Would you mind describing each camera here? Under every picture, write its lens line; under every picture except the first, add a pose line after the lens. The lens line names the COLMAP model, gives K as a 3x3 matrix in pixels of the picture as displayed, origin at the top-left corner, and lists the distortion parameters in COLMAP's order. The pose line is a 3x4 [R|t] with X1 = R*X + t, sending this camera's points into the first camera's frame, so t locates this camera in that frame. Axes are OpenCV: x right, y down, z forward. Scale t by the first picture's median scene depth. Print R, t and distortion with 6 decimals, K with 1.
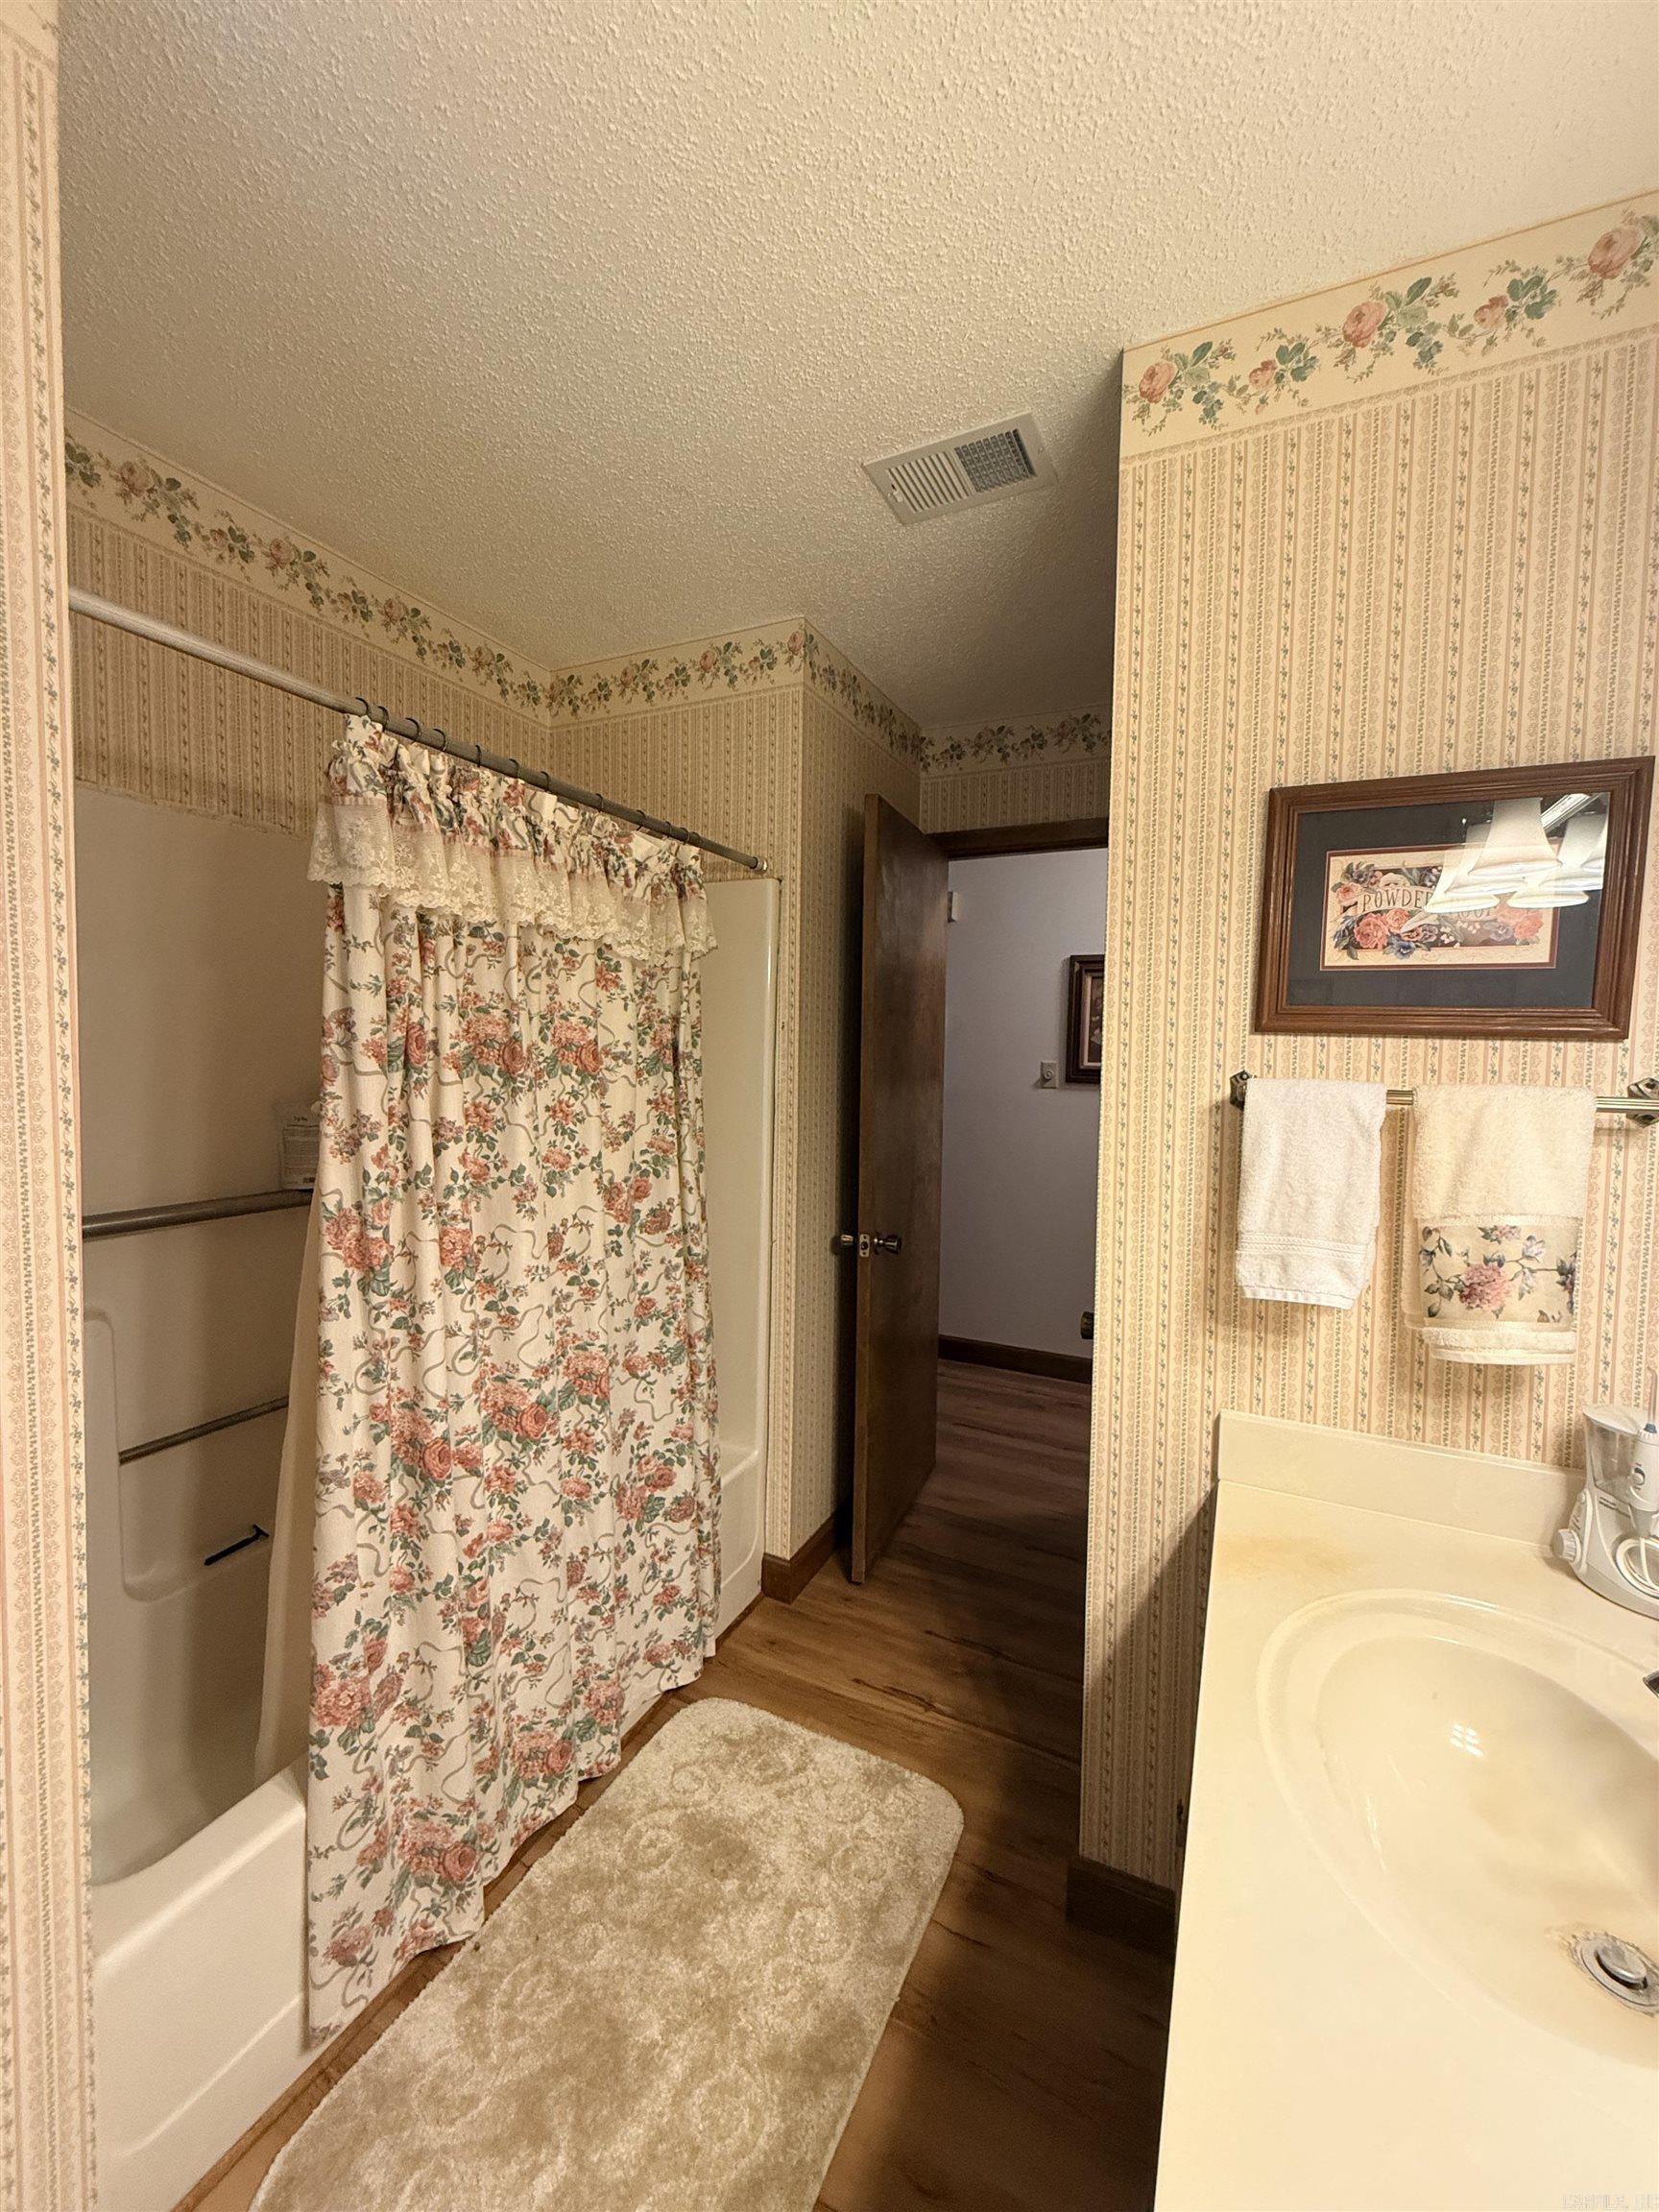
lens RADIAL K [[878.5, 0, 830.1], [0, 878.5, 1100.1], [0, 0, 1]] dist [0.003998, 0.000032]
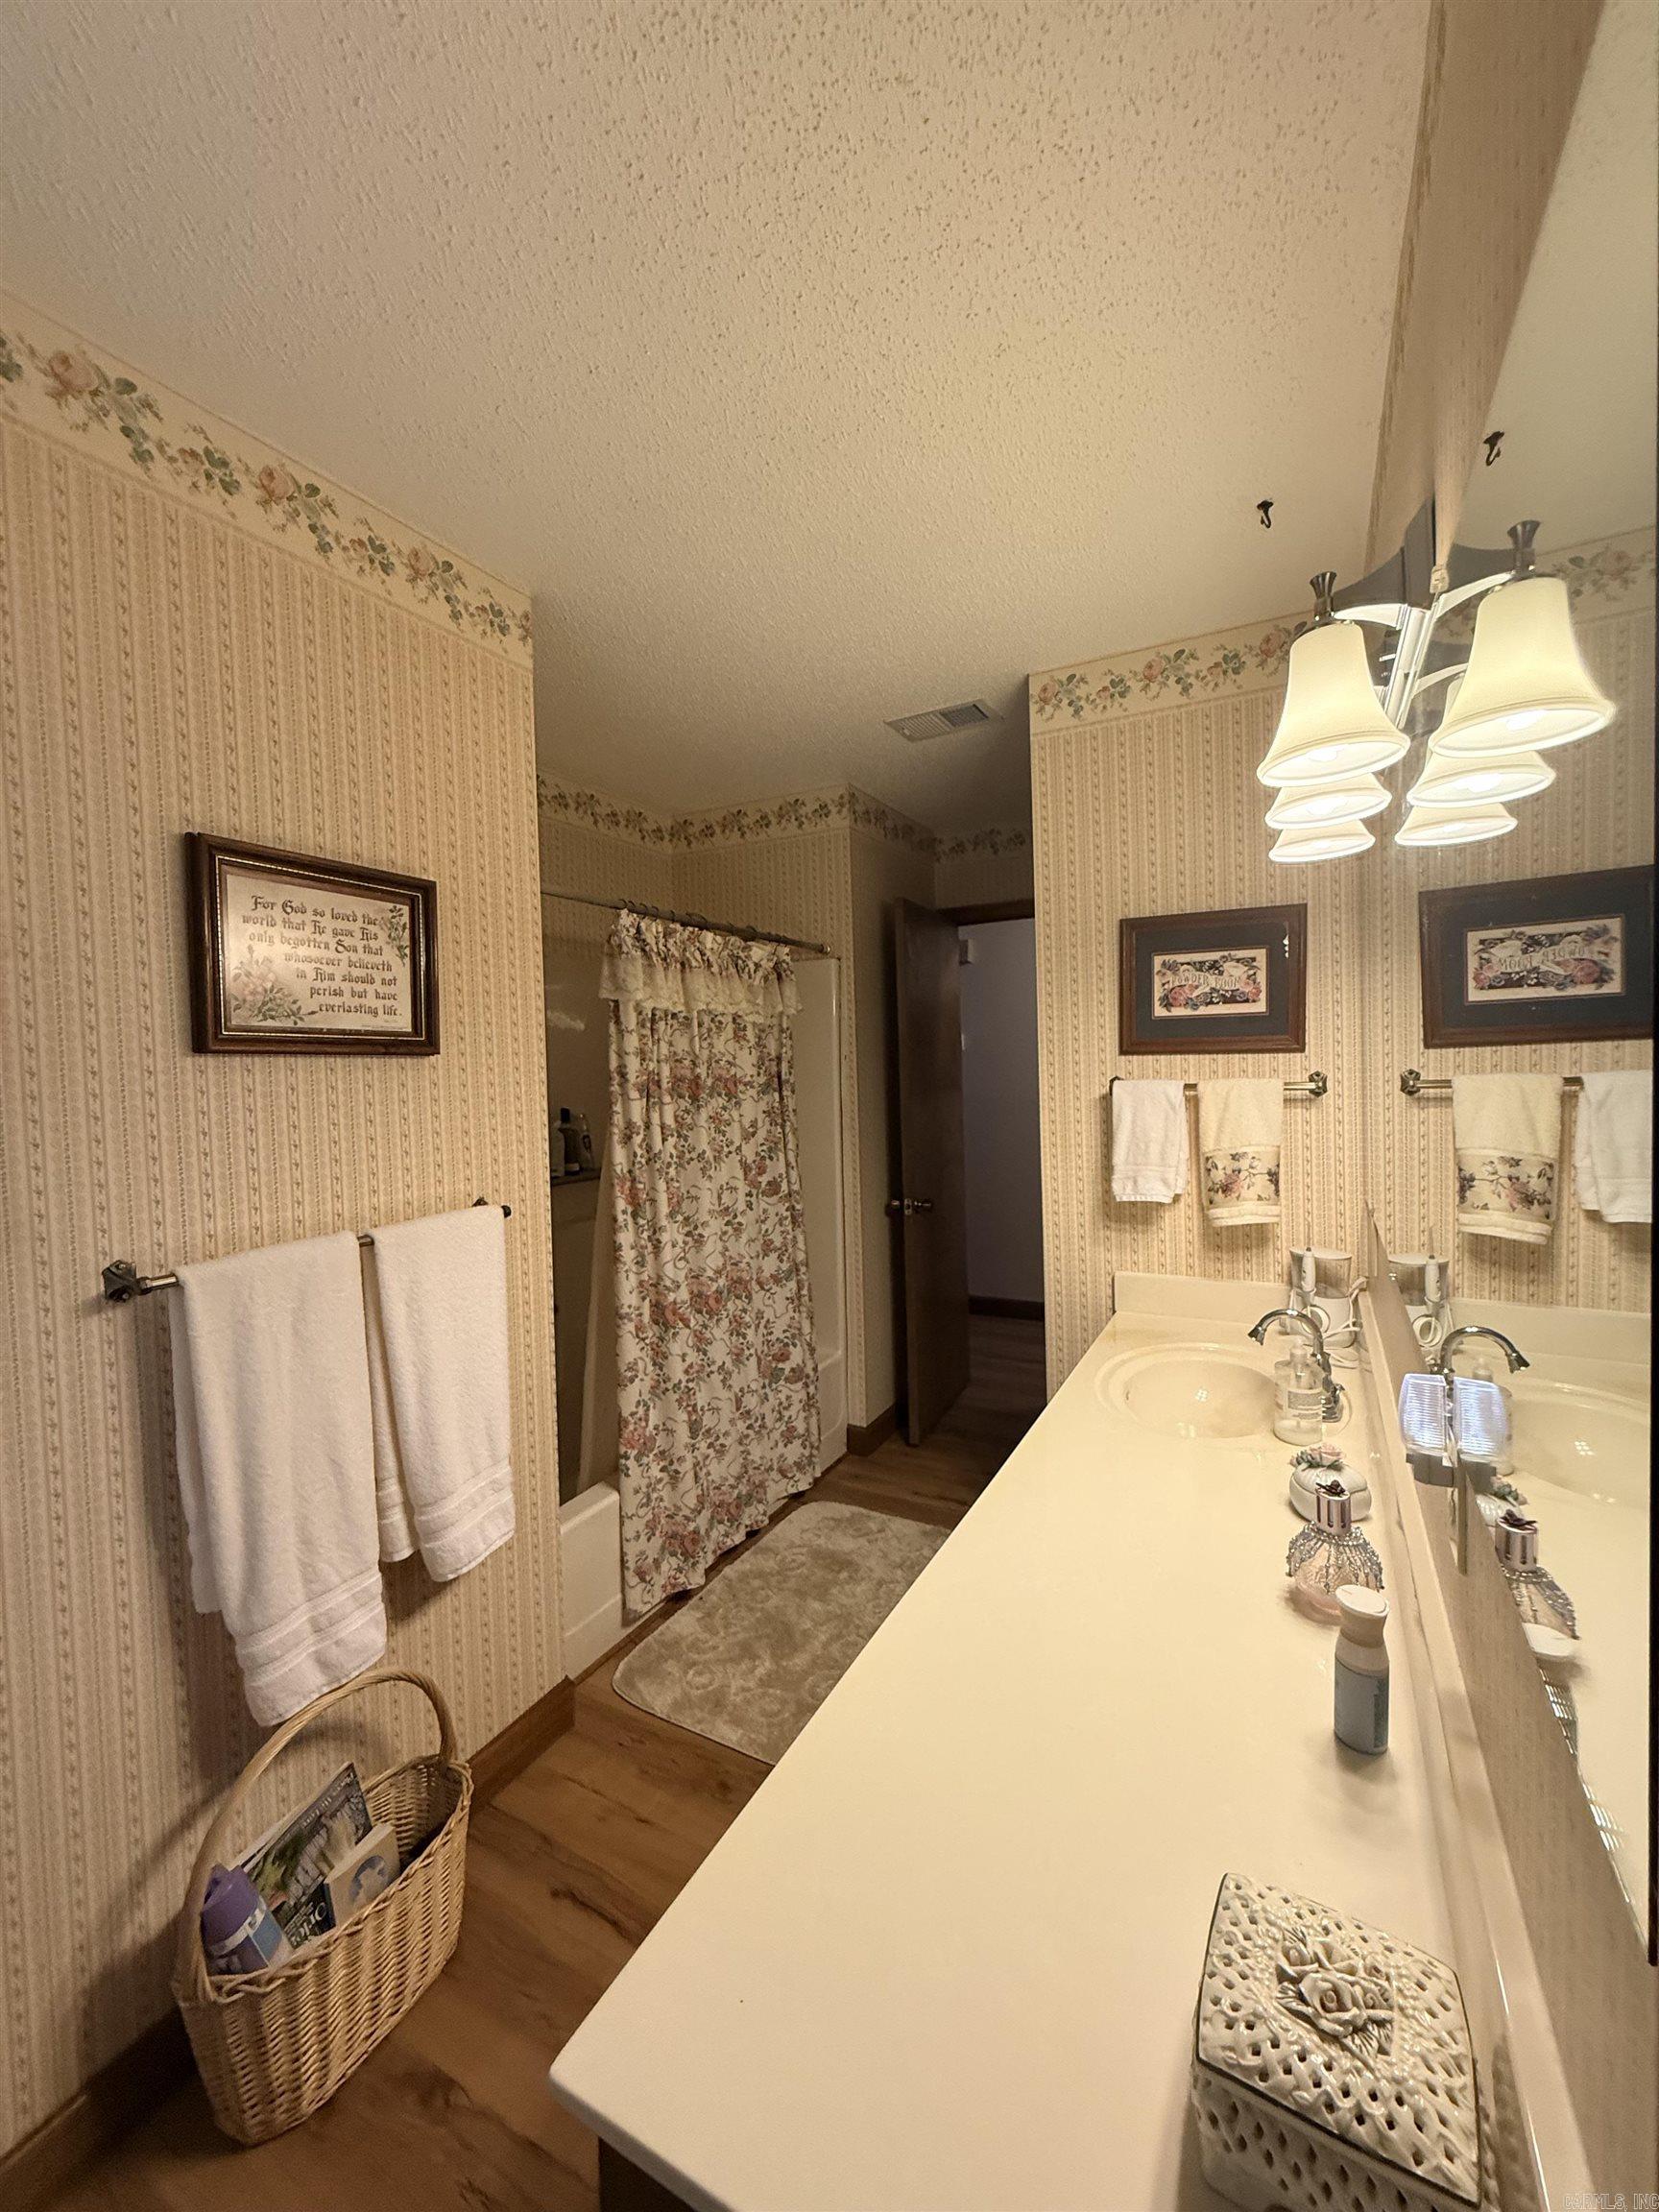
lens RADIAL K [[878.5, 0, 834.4], [0, 878.5, 1100.5], [0, 0, 1]] dist [0.003998, 0.000032]
pose [[0.998104, -0.044334, -0.042692, -0.020509], [0.043547, 0.998867, -0.019186, 0.023263], [0.043495, 0.017290, 0.998904, -0.754496]]
